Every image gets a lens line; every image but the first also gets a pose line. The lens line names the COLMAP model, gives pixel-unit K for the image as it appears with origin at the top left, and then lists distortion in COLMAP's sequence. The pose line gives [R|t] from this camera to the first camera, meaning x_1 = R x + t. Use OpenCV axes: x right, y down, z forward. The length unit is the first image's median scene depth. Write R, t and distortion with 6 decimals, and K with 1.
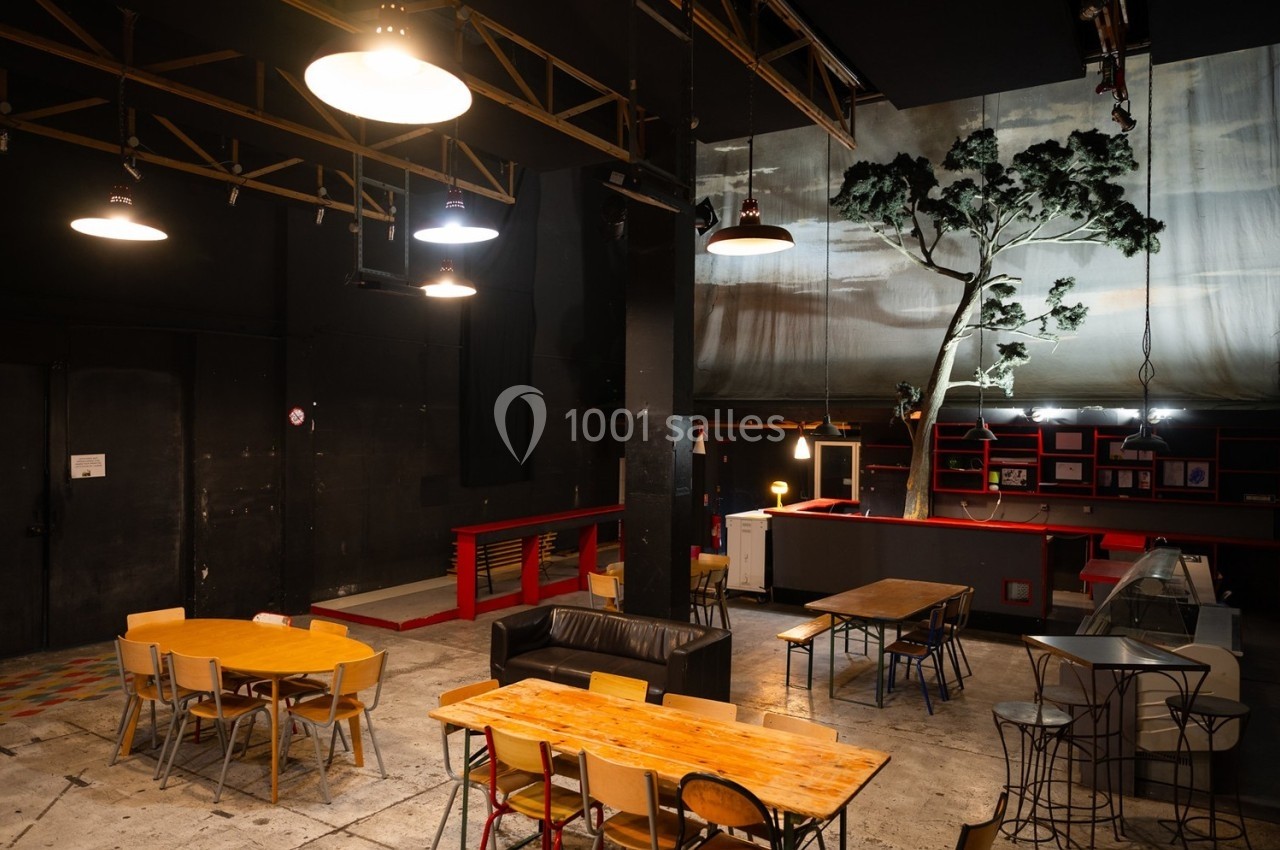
lens RADIAL K [[901.7, 0, 640.0], [0, 901.7, 425.0], [0, 0, 1]] dist [0.023662, 0.000618]
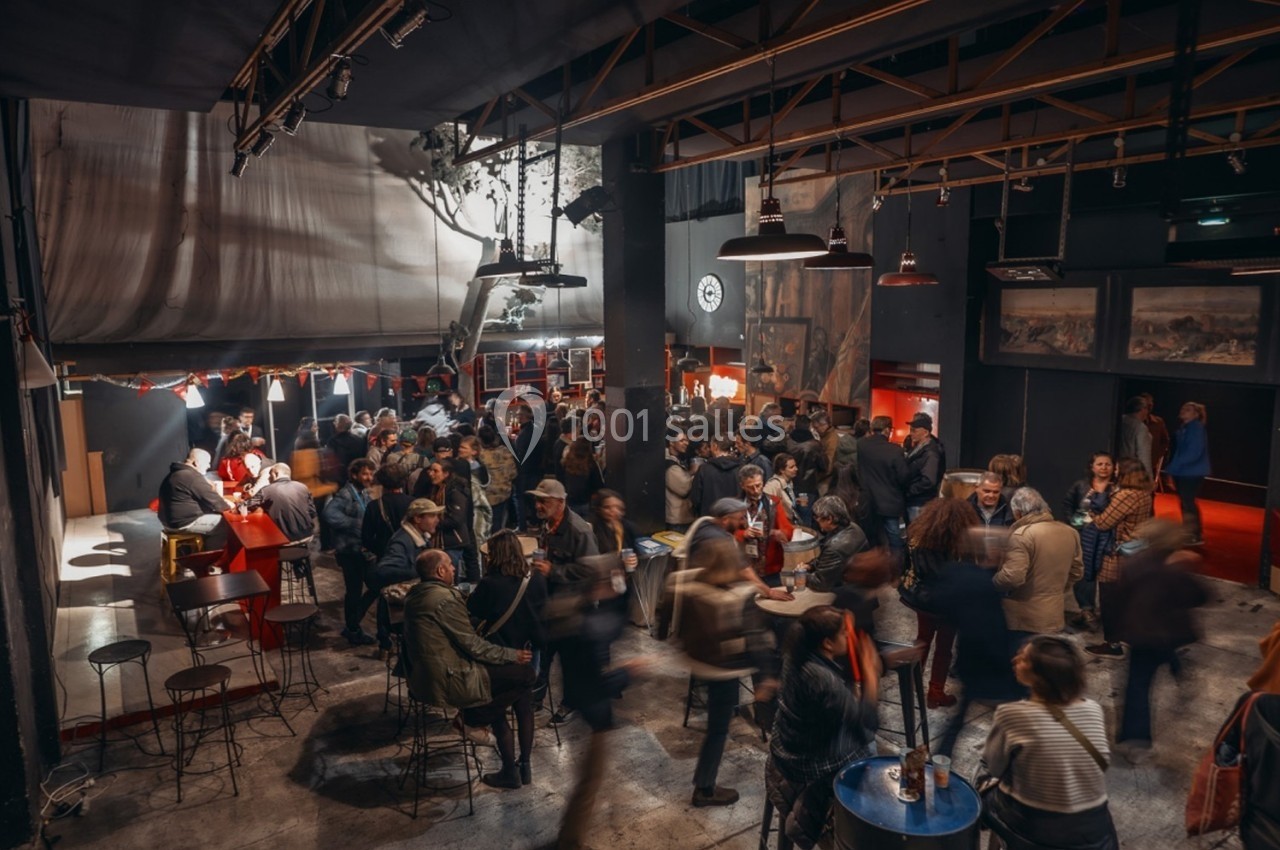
lens RADIAL K [[901.7, 0, 640.0], [0, 901.7, 425.0], [0, 0, 1]] dist [0.023662, 0.000618]
pose [[0.456693, -0.151656, 0.876603, -0.680098], [0.035626, 0.987690, 0.152314, -0.088618], [-0.888911, -0.038331, 0.456474, 0.244305]]
